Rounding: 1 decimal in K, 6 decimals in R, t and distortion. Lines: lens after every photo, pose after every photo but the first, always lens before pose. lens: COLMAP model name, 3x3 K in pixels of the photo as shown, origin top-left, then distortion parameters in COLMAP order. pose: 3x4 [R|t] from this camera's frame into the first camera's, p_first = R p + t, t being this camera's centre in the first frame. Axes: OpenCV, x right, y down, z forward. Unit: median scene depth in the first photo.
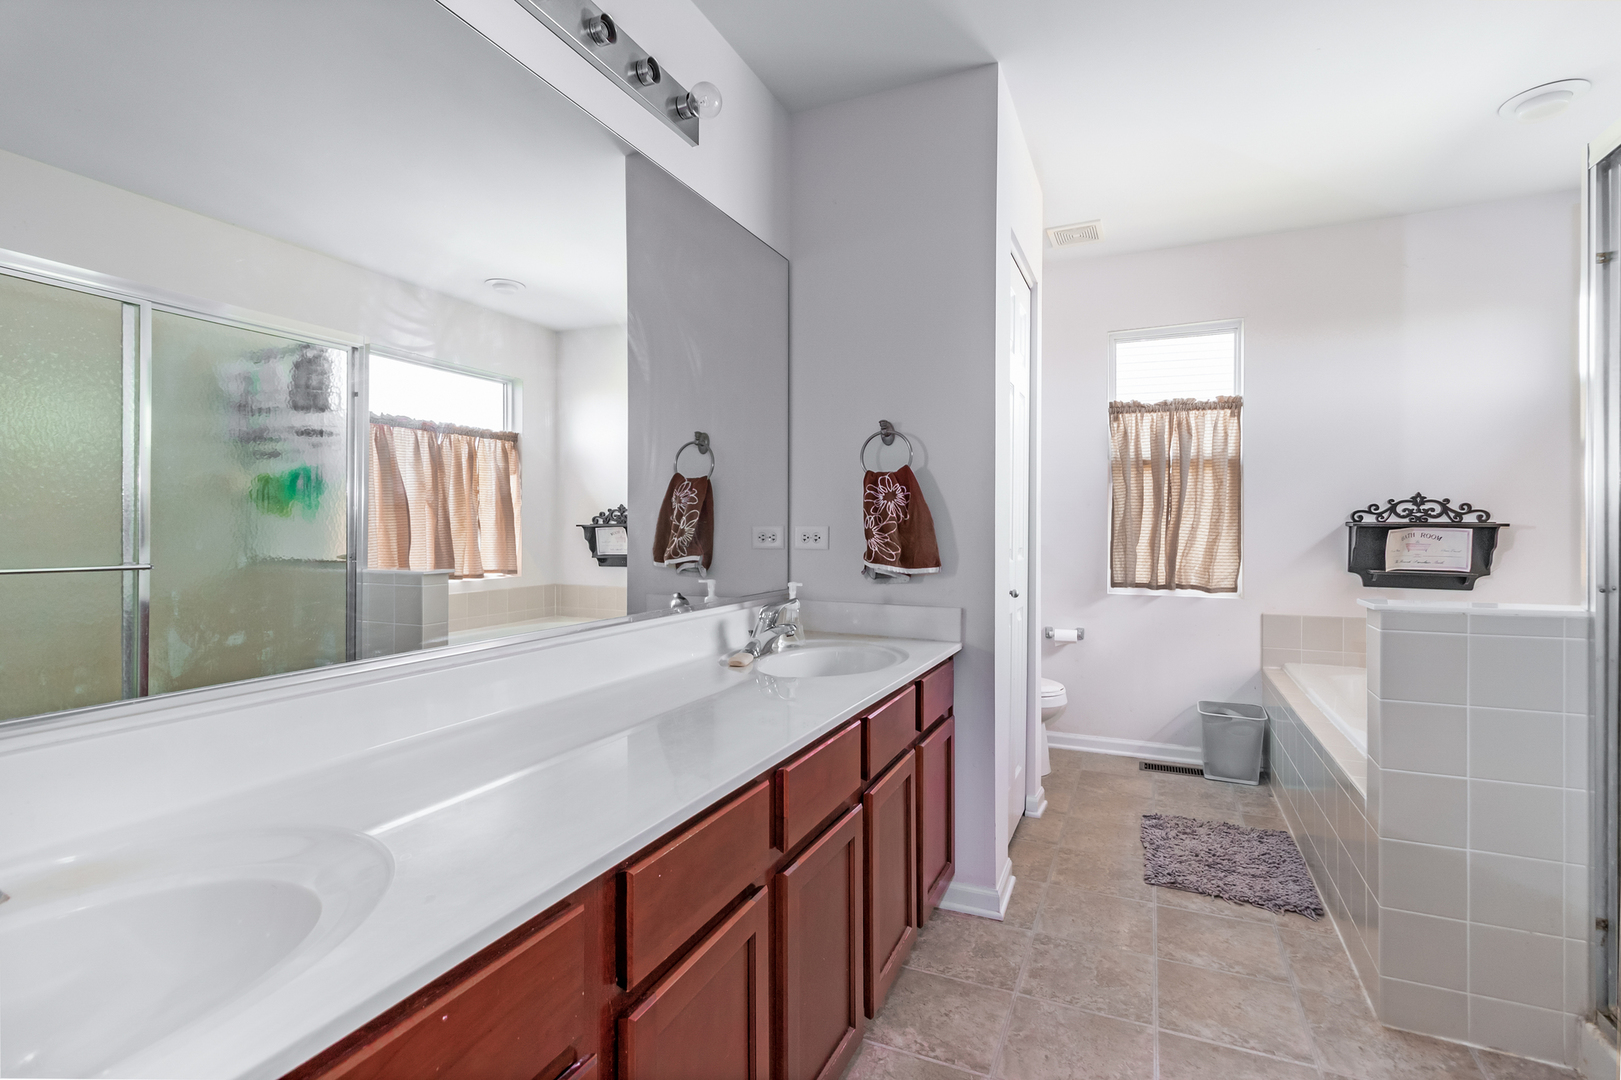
lens RADIAL K [[747.6, 0, 811.0], [0, 747.6, 538.2], [0, 0, 1]] dist [0.001022, 0.000605]
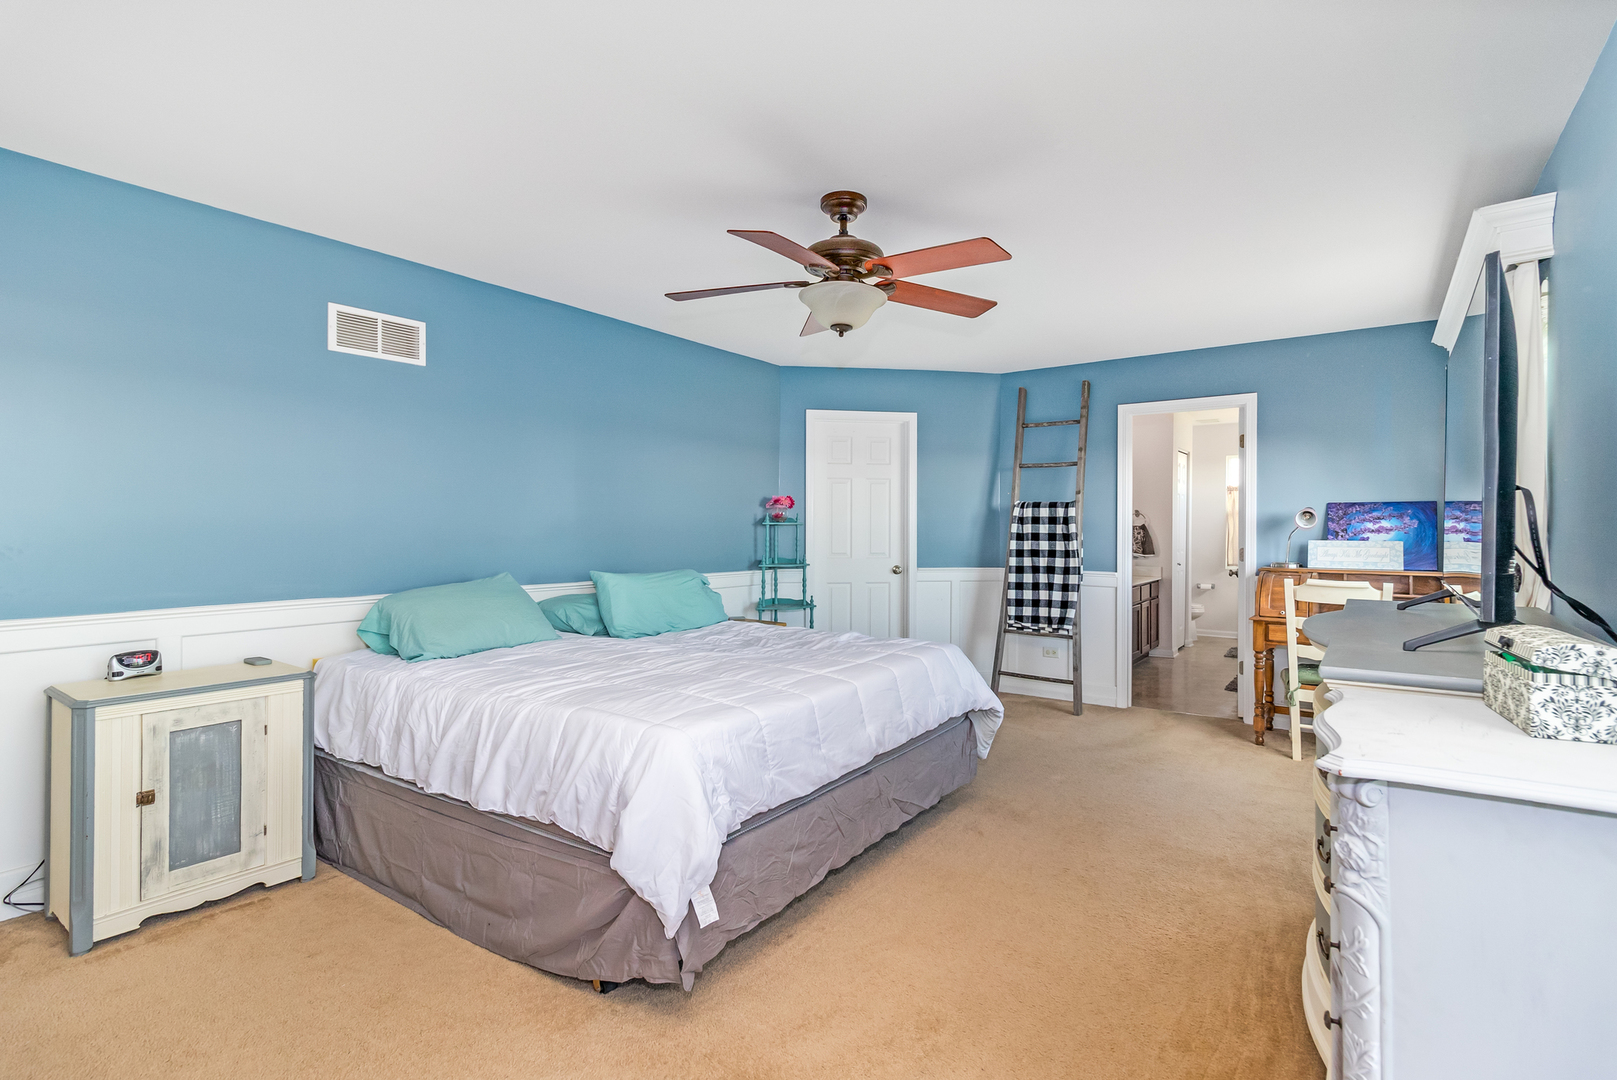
lens RADIAL K [[745.8, 0, 807.1], [0, 745.8, 534.9], [0, 0, 1]] dist [0.001022, 0.000605]
pose [[0.977770, 0.007758, -0.209535, -0.620164], [-0.005526, 0.999922, 0.011235, -0.074571], [0.209606, -0.009828, 0.977737, -2.468591]]
